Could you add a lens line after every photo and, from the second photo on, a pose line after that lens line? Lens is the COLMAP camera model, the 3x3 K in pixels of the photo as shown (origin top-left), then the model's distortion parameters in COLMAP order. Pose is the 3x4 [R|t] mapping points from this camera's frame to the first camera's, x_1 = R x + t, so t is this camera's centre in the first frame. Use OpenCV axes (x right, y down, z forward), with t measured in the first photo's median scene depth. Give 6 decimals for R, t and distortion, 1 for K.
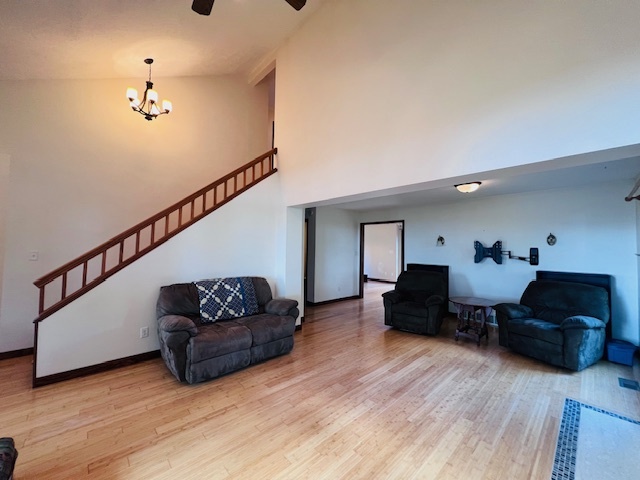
lens RADIAL K [[257.0, 0, 318.8], [0, 257.0, 239.6], [0, 0, 1]] dist [0.004047, 0.000608]
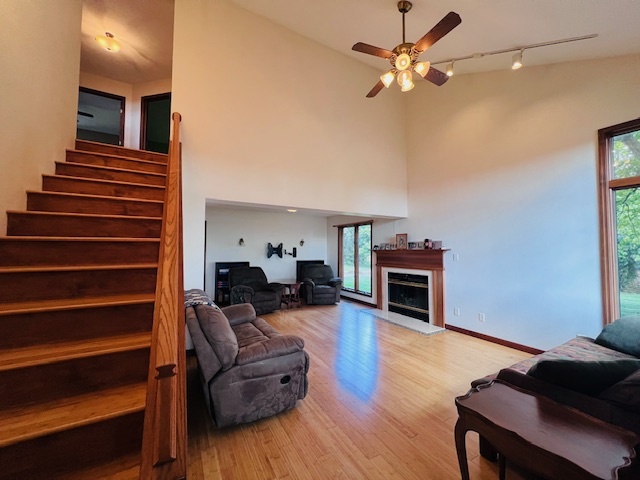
lens RADIAL K [[257.0, 0, 319.3], [0, 257.0, 239.0], [0, 0, 1]] dist [0.004047, 0.000608]
pose [[0.233652, 0.026041, 0.971972, -0.828866], [-0.026421, 0.999442, -0.020426, 0.005663], [-0.971961, -0.020908, 0.234210, 0.445638]]
